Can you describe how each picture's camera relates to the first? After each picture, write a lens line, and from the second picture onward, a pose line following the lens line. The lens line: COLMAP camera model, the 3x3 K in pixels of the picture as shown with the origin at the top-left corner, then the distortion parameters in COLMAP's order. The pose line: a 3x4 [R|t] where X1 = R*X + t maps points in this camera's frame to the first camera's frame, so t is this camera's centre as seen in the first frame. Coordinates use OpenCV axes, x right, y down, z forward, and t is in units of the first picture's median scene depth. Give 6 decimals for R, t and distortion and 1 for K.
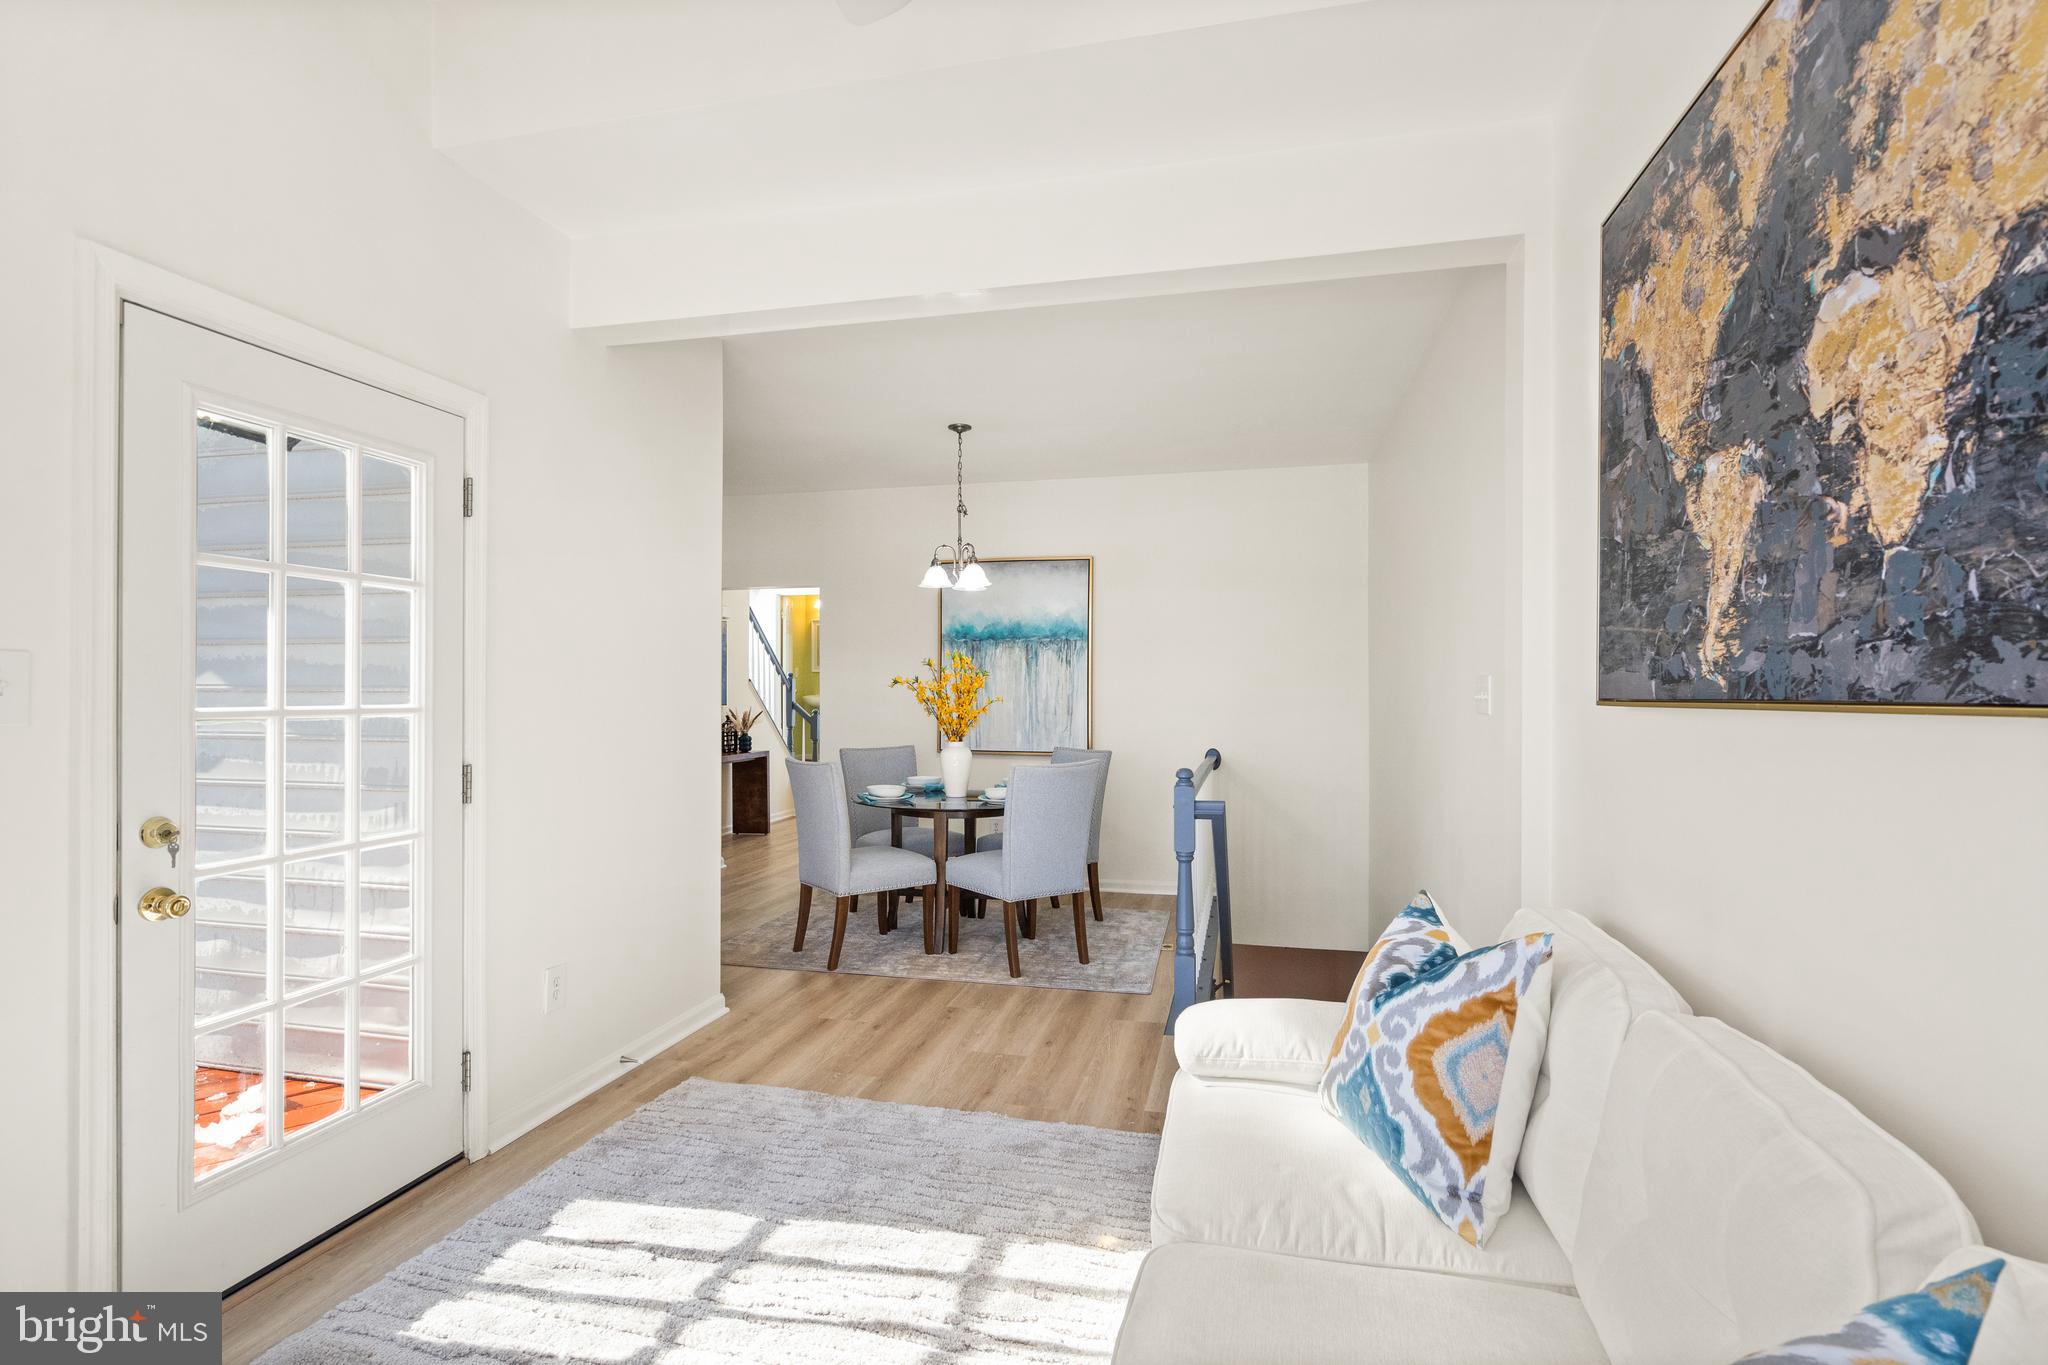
lens RADIAL K [[949.1, 0, 1031.9], [0, 949.1, 692.4], [0, 0, 1]] dist [-0.002128, -0.000121]
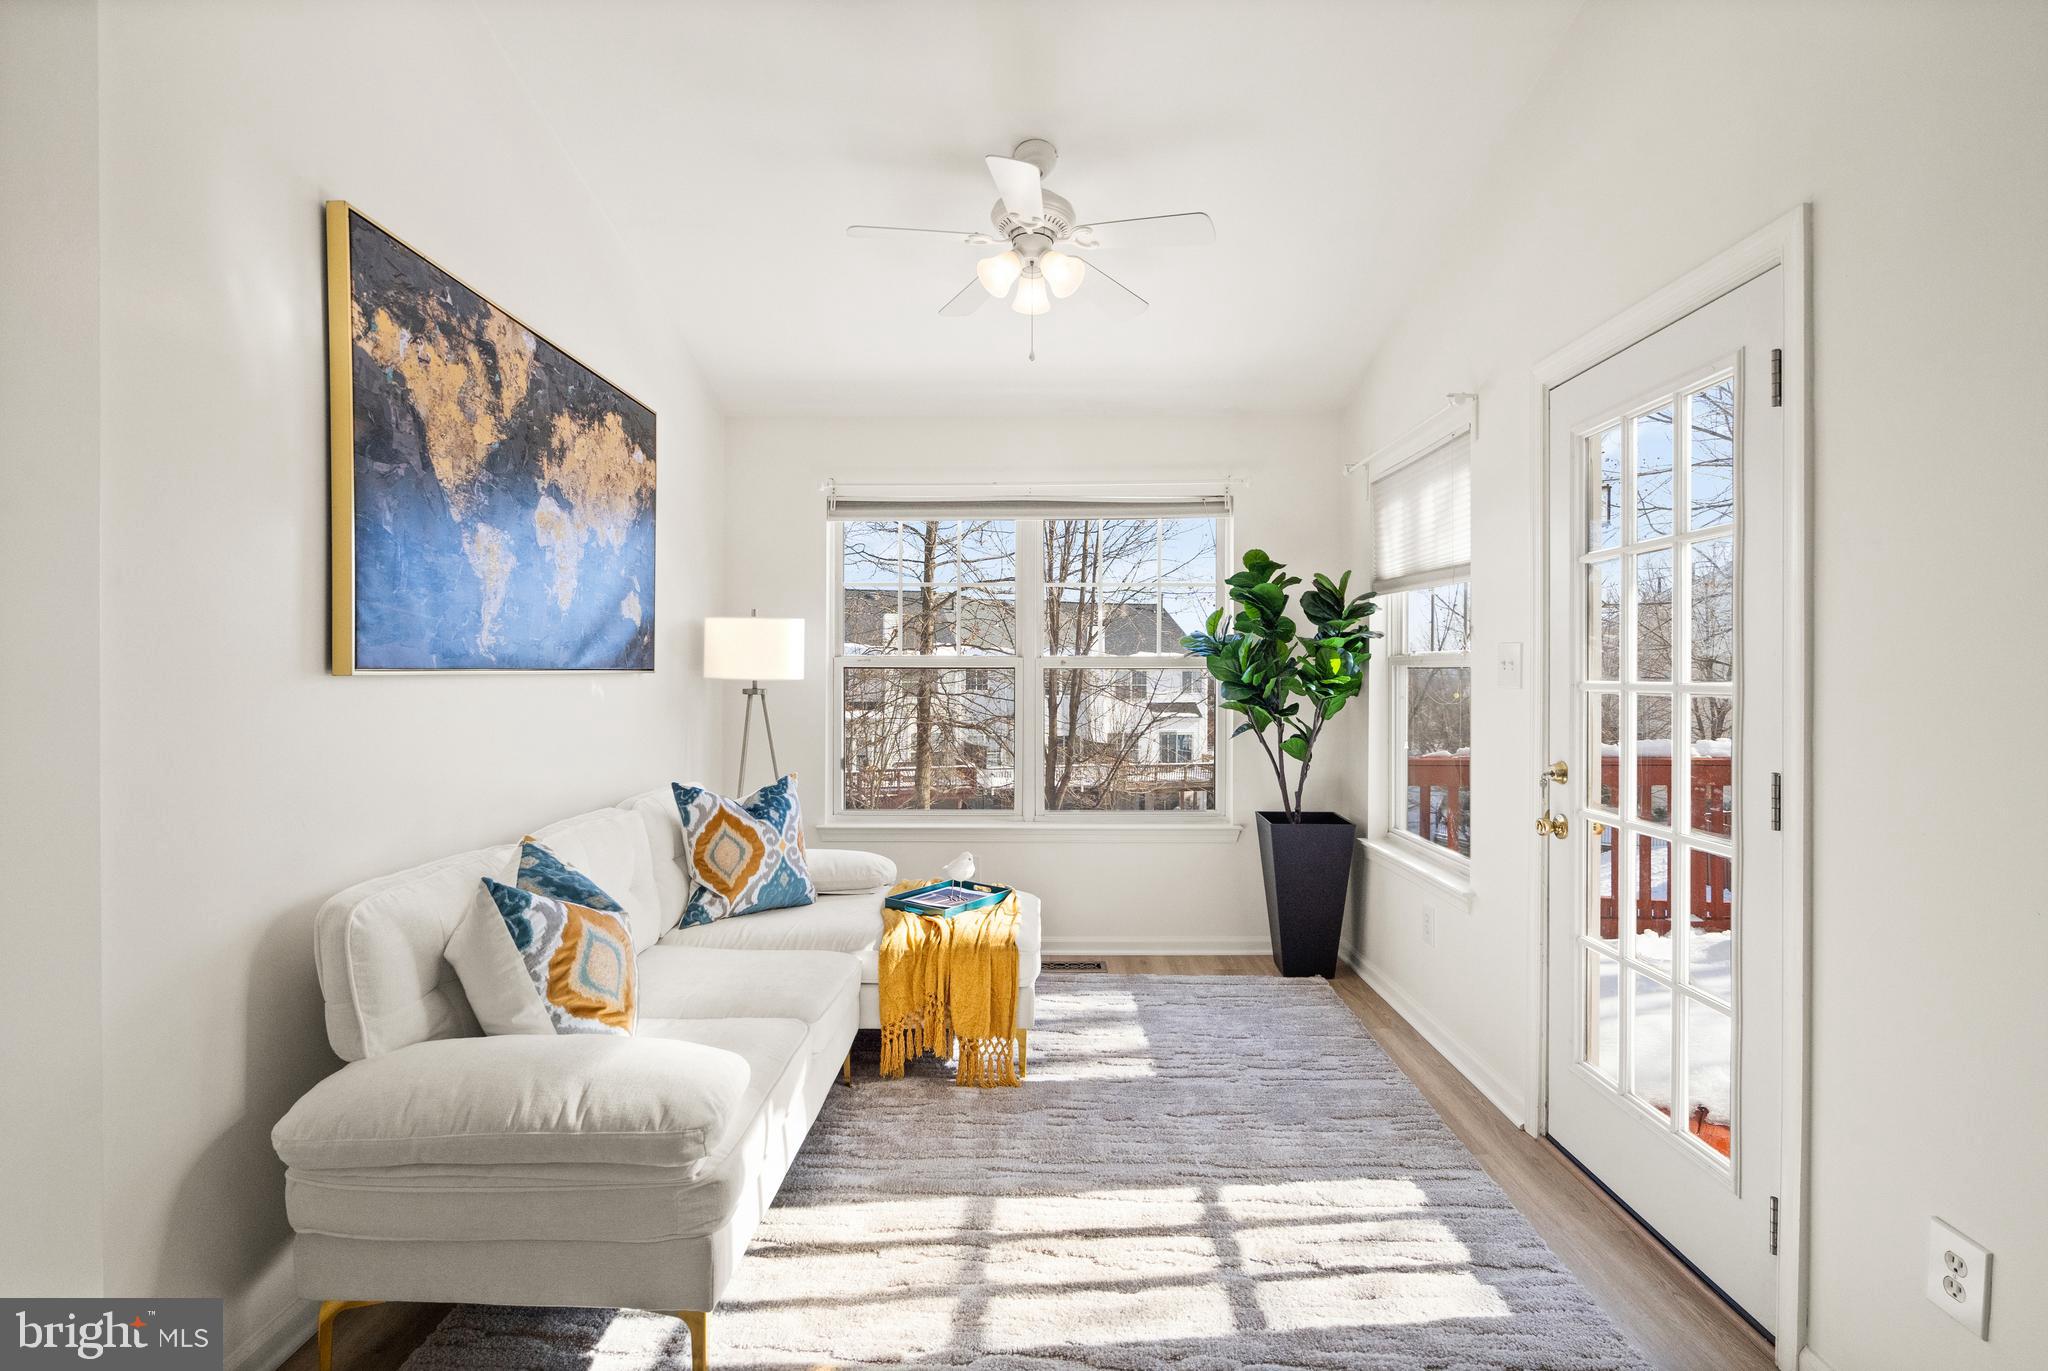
lens RADIAL K [[943.6, 0, 1030.0], [0, 943.6, 677.8], [0, 0, 1]] dist [-0.004470, -0.000142]
pose [[-0.976260, -0.003503, -0.216573, 0.125425], [-0.004451, 0.999983, 0.003889, 0.012602], [0.216556, 0.004761, -0.976259, 2.727687]]
